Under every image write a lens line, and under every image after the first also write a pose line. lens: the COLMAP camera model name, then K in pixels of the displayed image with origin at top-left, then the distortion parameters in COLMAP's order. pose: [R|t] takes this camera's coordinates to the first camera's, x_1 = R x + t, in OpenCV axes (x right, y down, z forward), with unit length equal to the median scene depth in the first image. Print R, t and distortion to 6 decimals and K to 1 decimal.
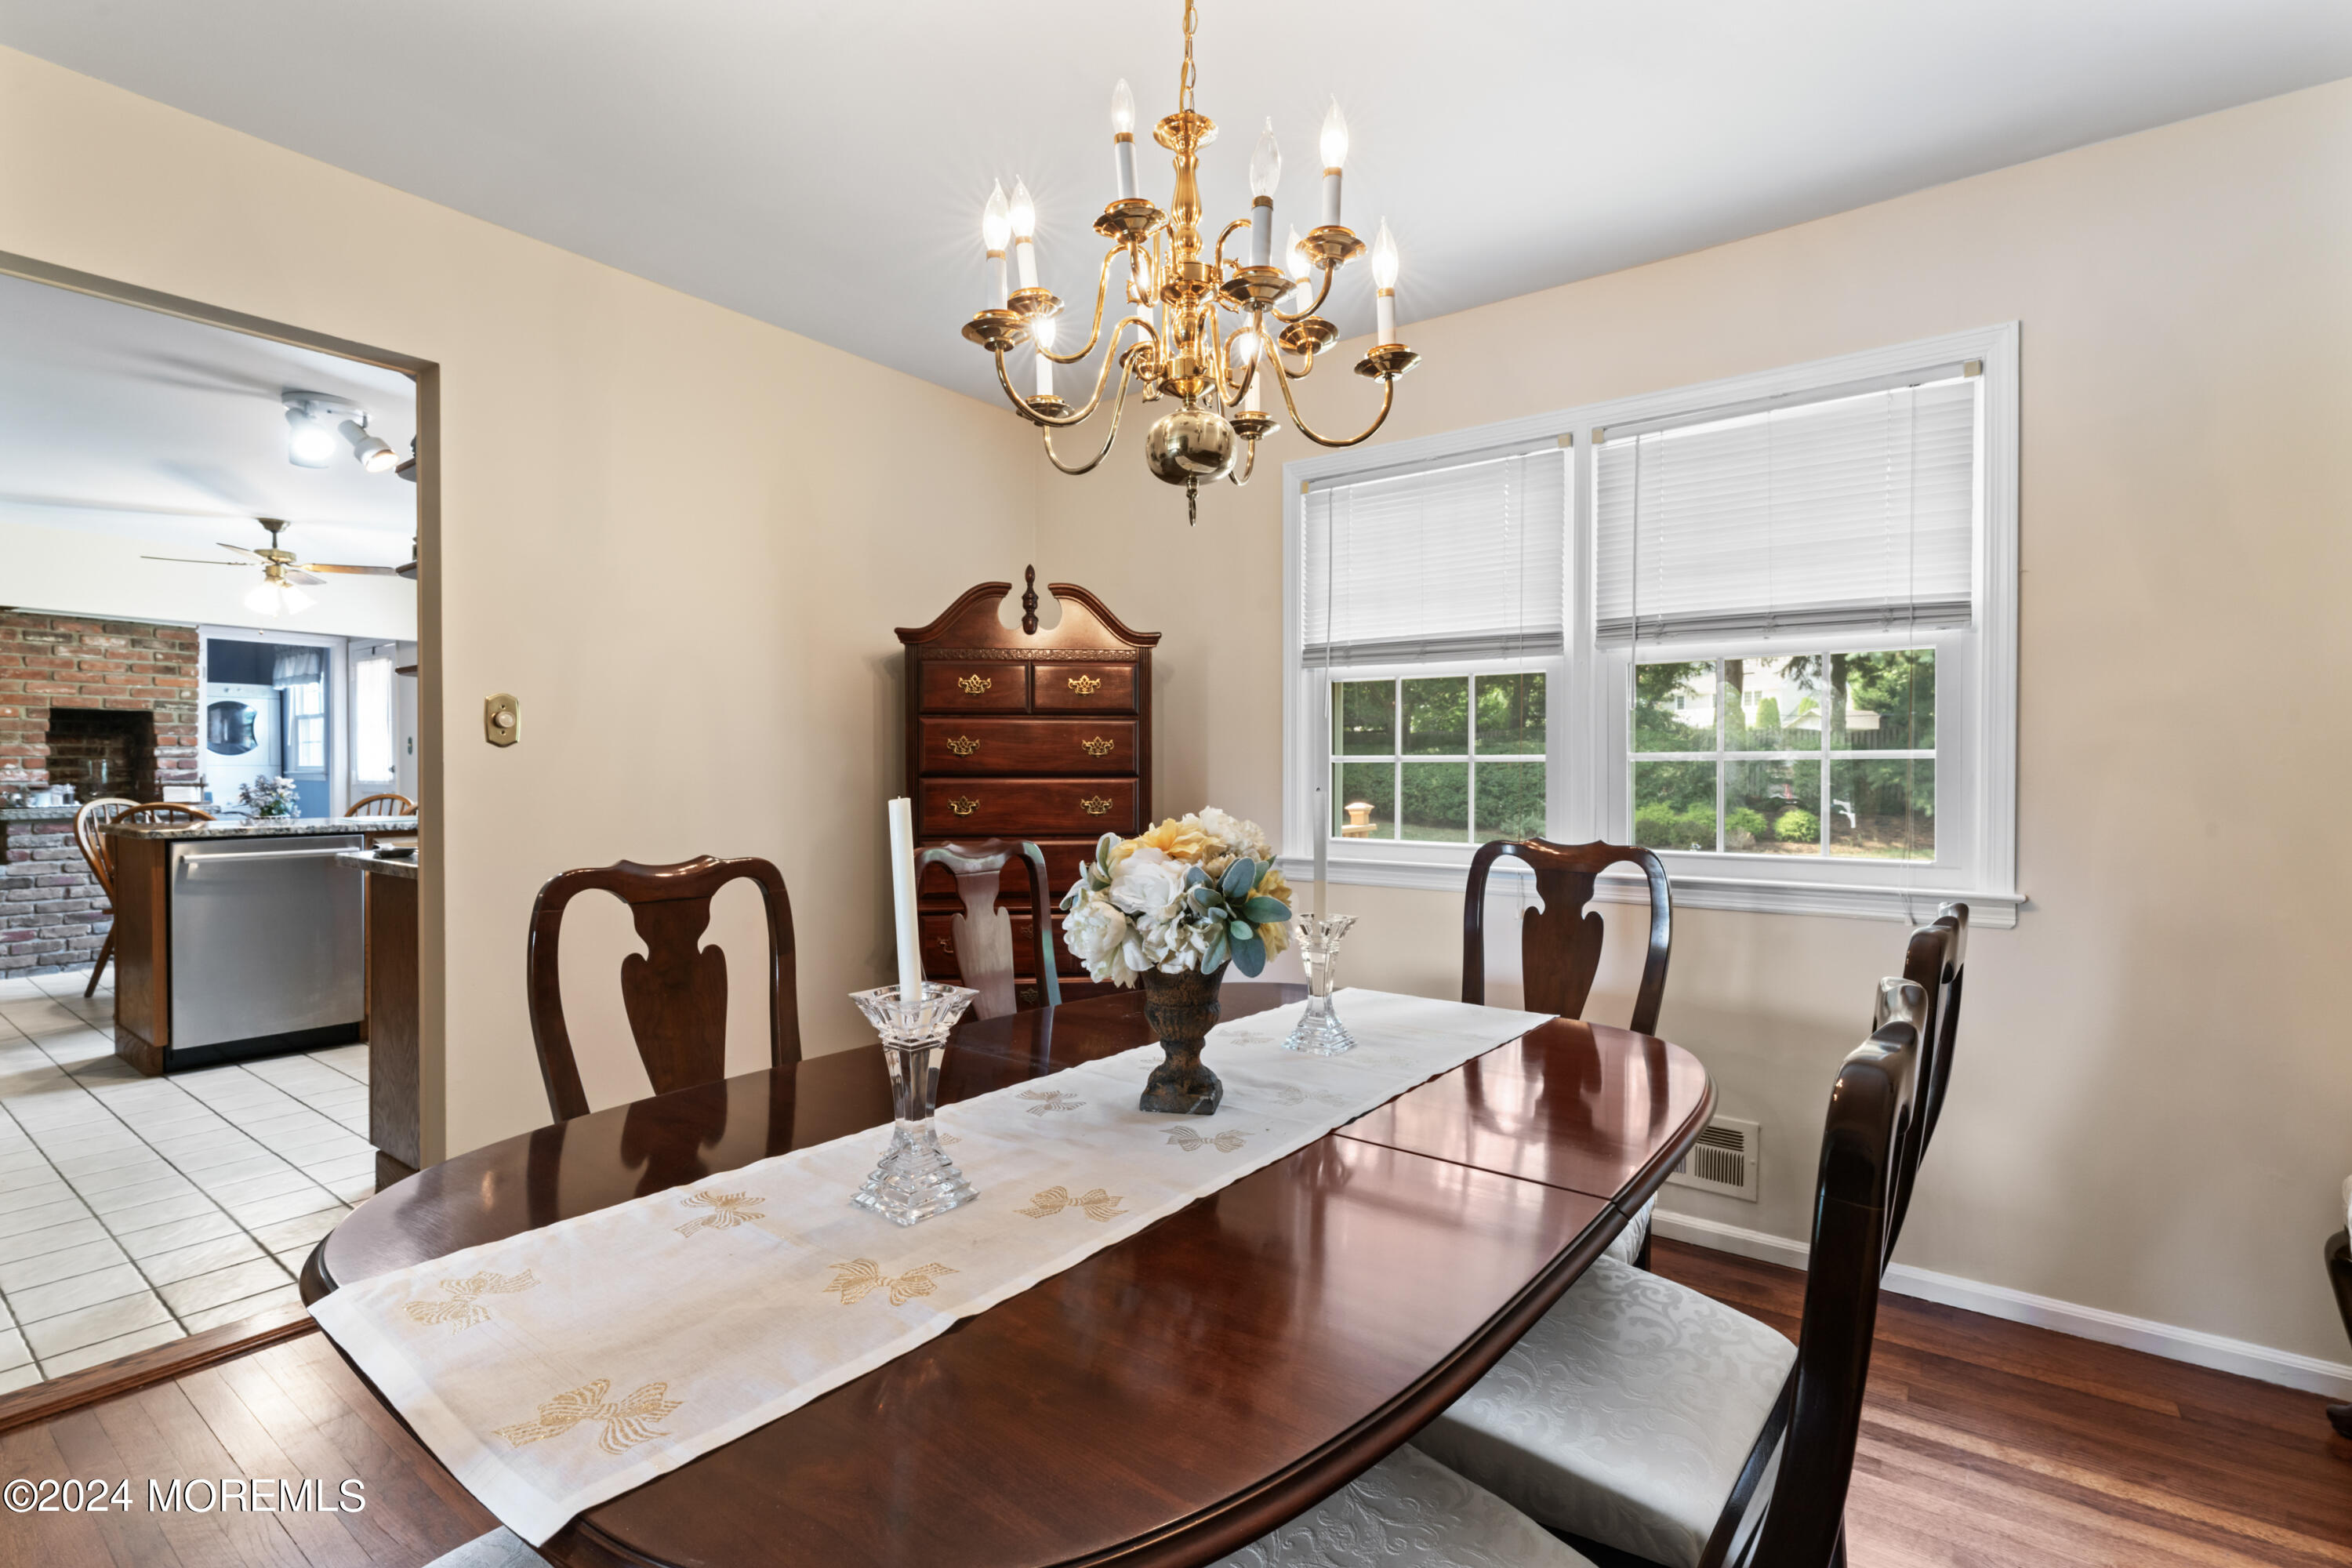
lens RADIAL K [[1085.3, 0, 1193.5], [0, 1085.3, 782.3], [0, 0, 1]] dist [-0.008868, 0.001265]
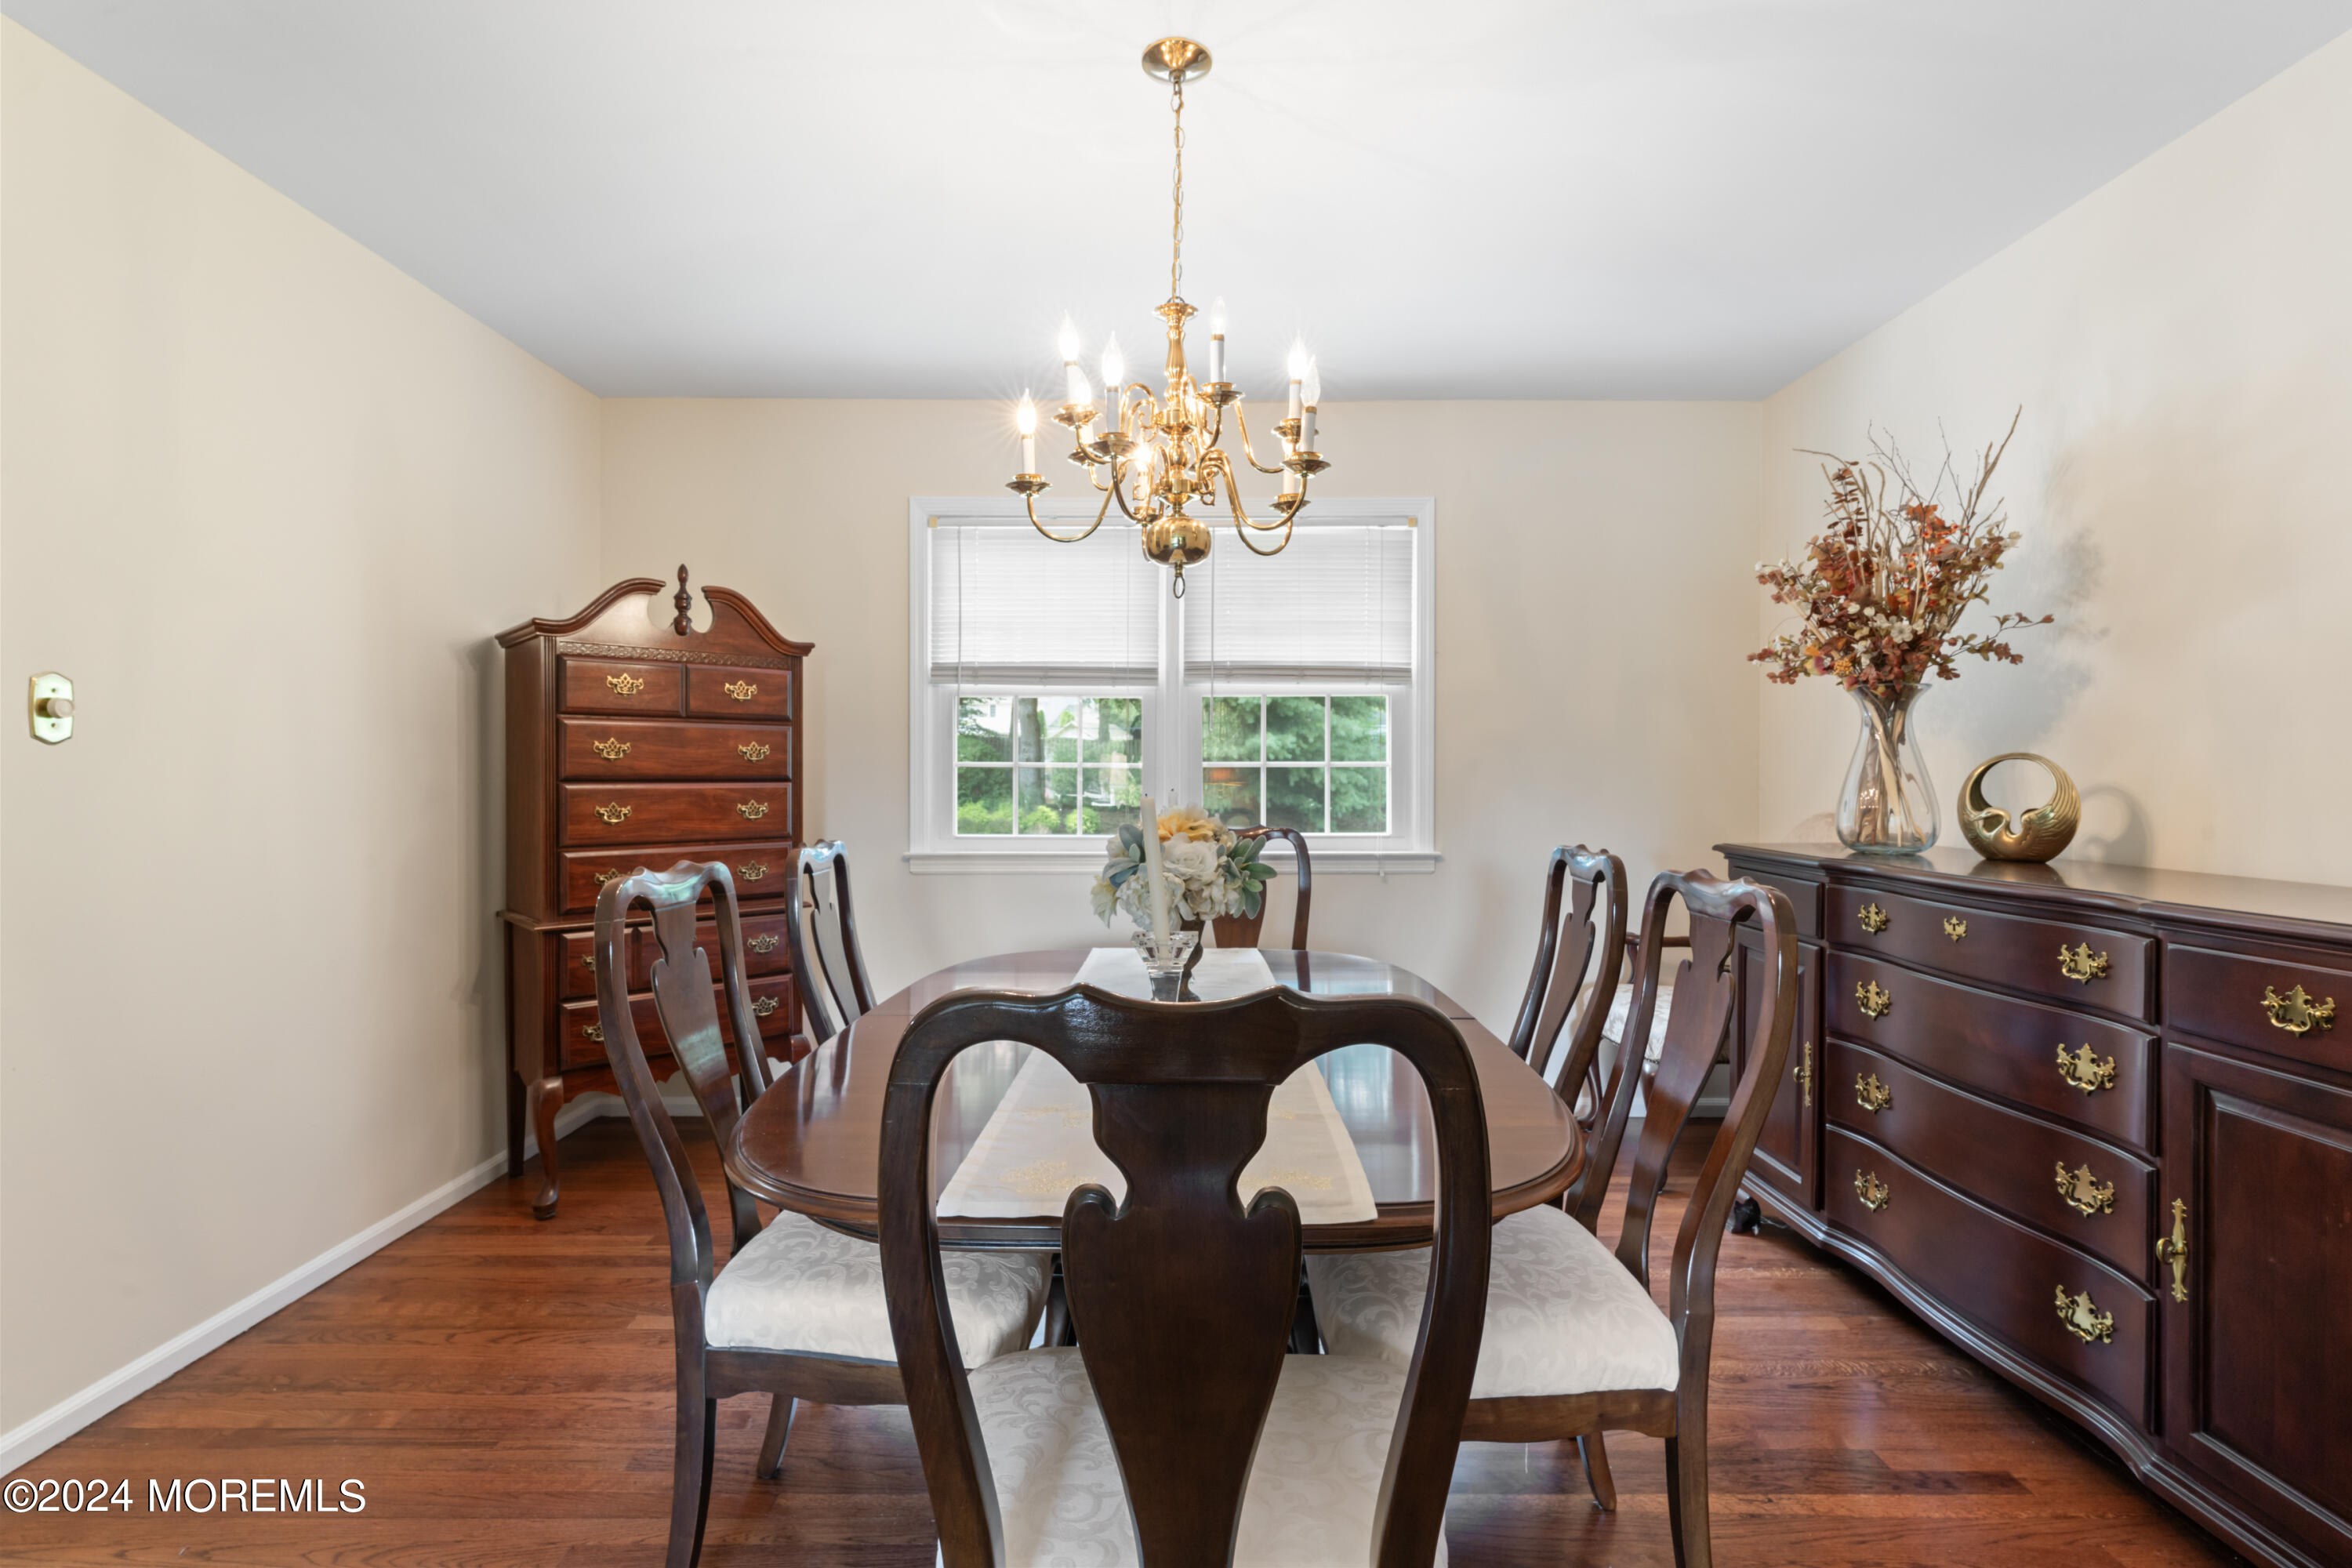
lens RADIAL K [[1085.3, 0, 1177.9], [0, 1085.3, 786.8], [0, 0, 1]] dist [-0.008868, 0.001265]
pose [[0.797810, -0.006904, 0.602870, -0.384971], [0.005722, 0.999976, 0.003879, -0.001762], [-0.602882, 0.000354, 0.797830, -0.046455]]
